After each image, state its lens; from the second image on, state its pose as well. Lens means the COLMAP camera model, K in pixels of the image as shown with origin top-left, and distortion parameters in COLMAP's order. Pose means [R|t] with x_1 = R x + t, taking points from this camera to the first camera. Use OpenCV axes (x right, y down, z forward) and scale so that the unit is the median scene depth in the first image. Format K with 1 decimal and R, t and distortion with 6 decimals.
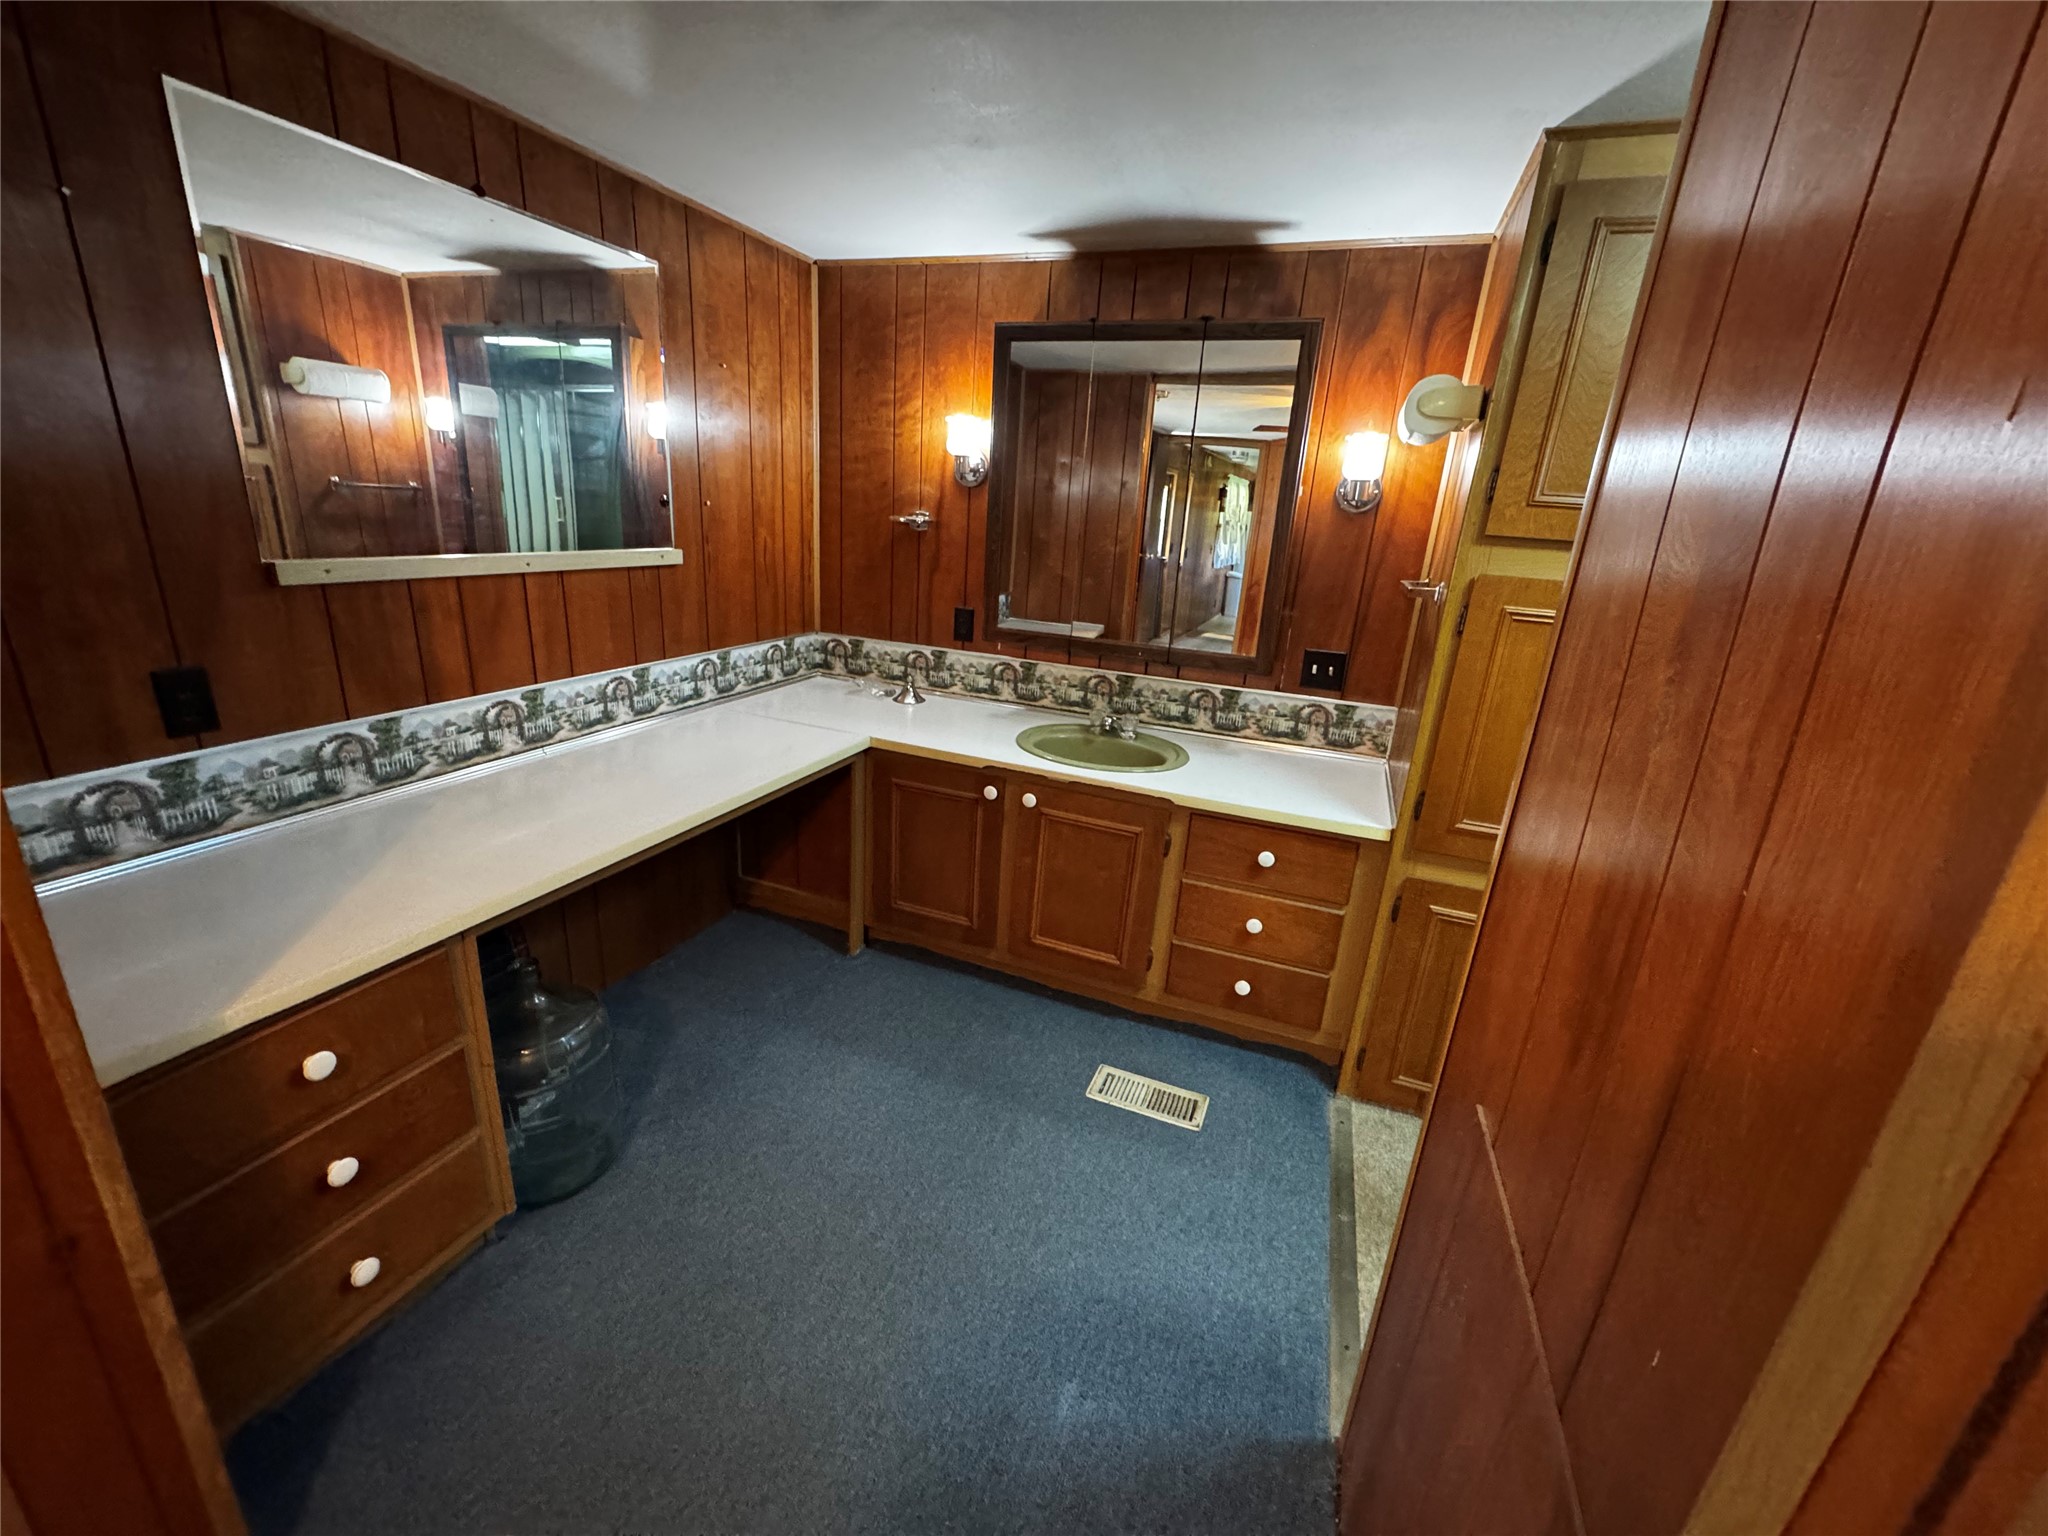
lens RADIAL K [[816.0, 0, 1029.1], [0, 816.0, 768.9], [0, 0, 1]] dist [-0.001514, 0.000176]
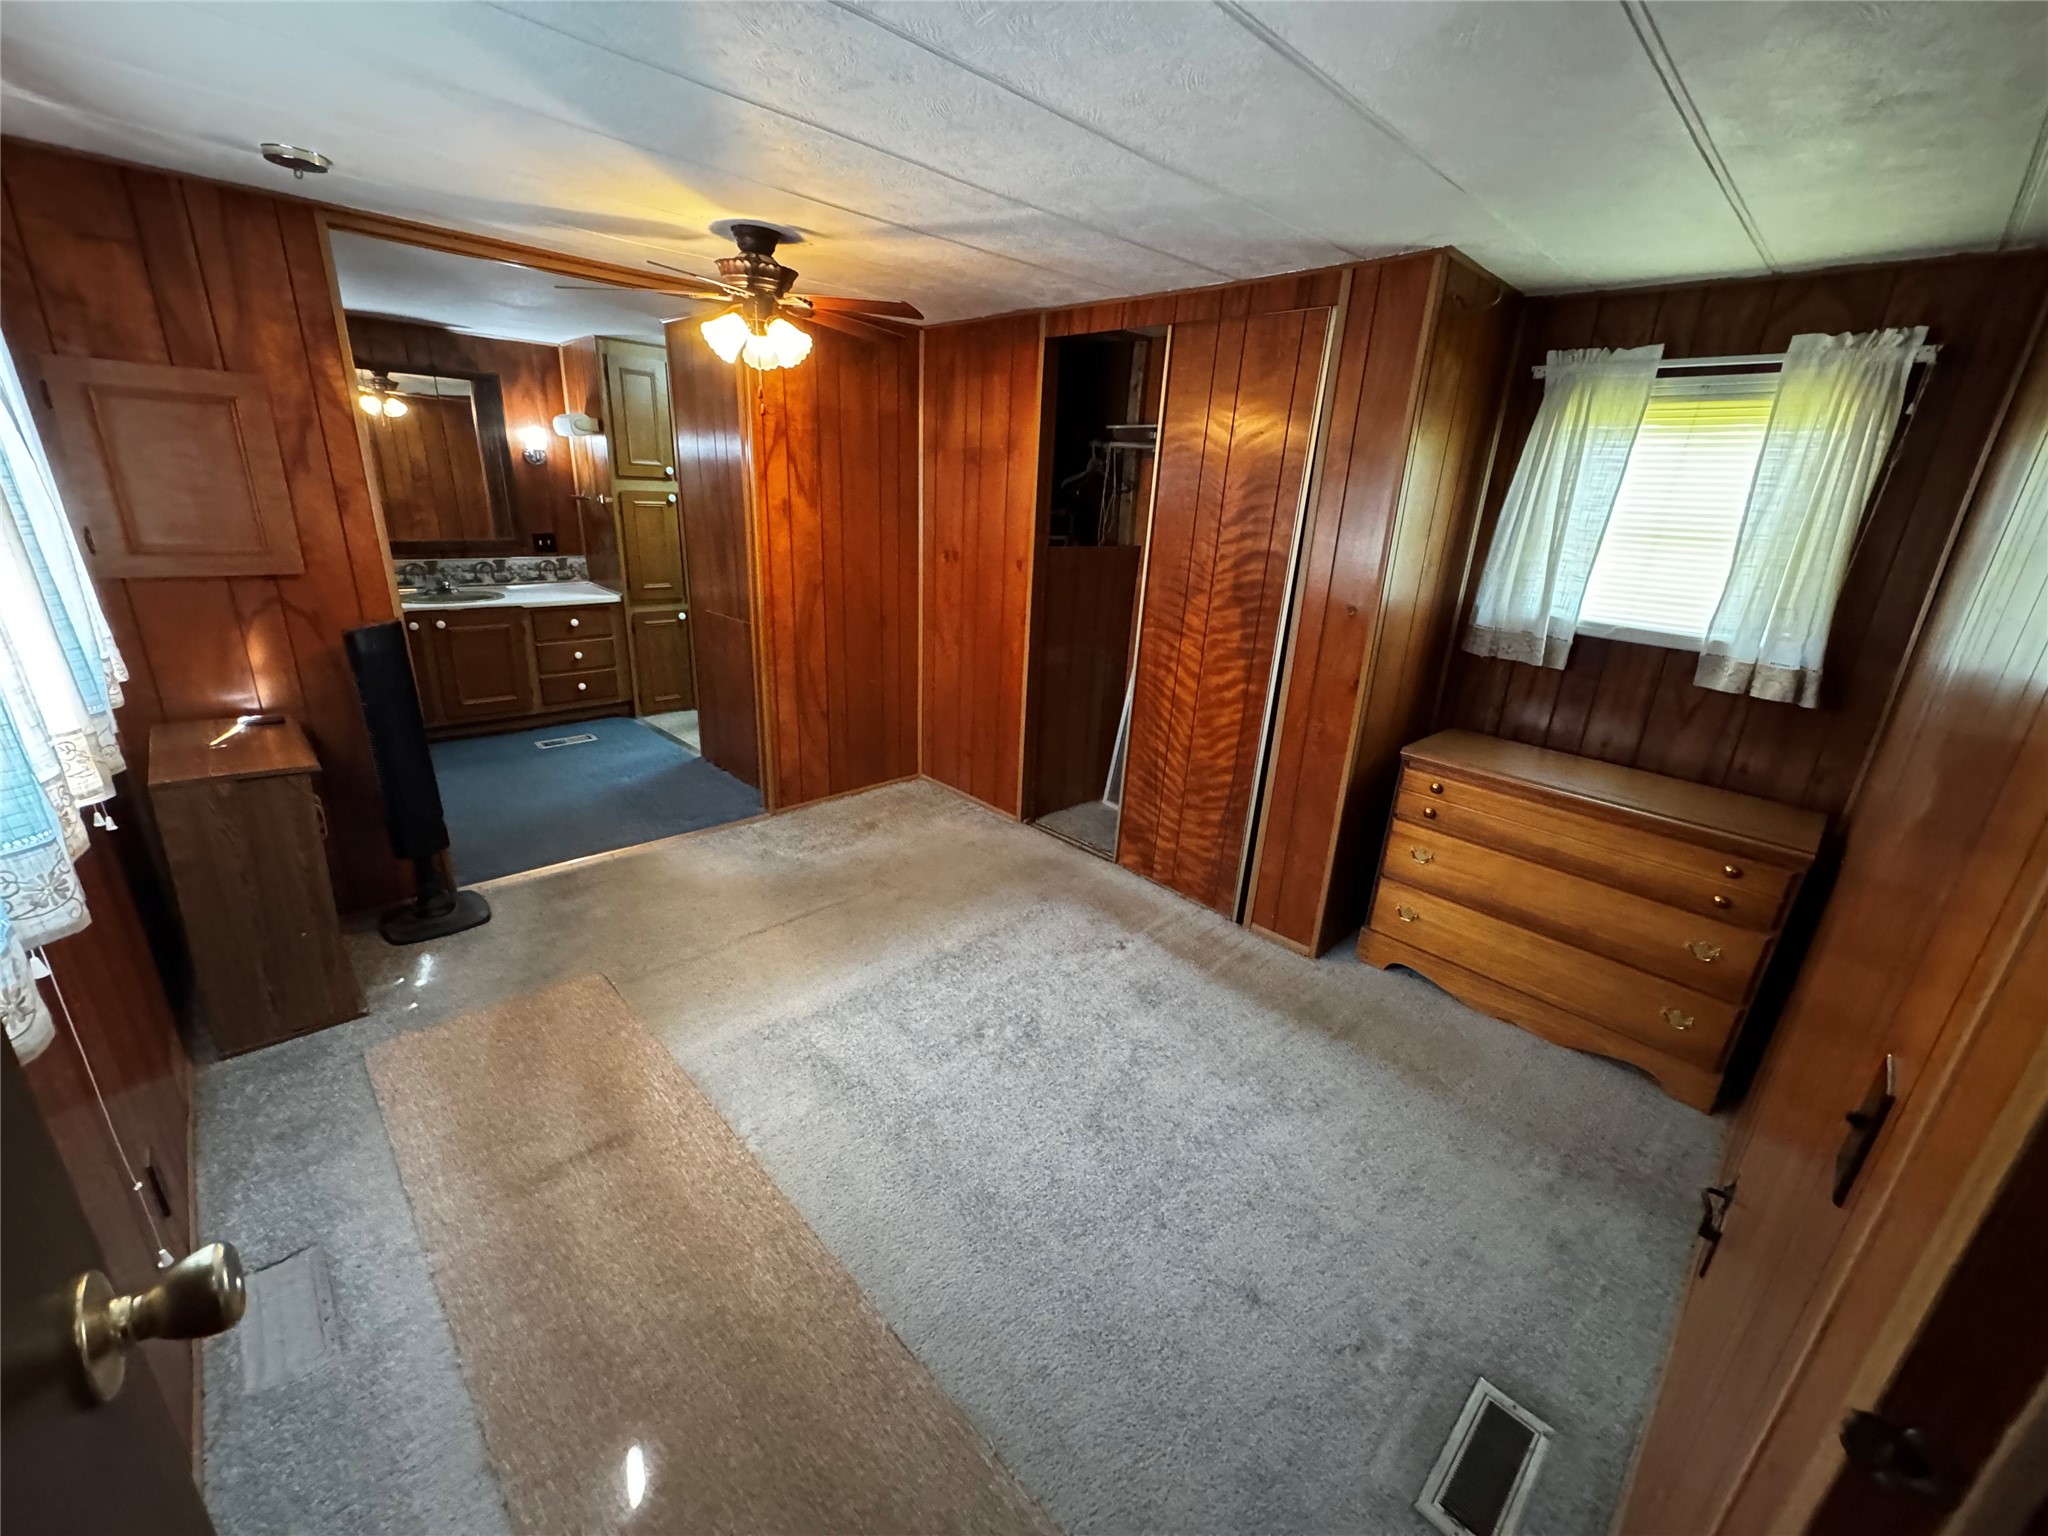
lens RADIAL K [[816.0, 0, 1024.8], [0, 816.0, 769.7], [0, 0, 1]] dist [-0.001514, 0.000176]
pose [[0.431585, -0.338703, 0.836071, -1.094245], [0.258425, 0.934410, 0.245141, 0.236055], [-0.864263, 0.110262, 0.490807, -1.048494]]
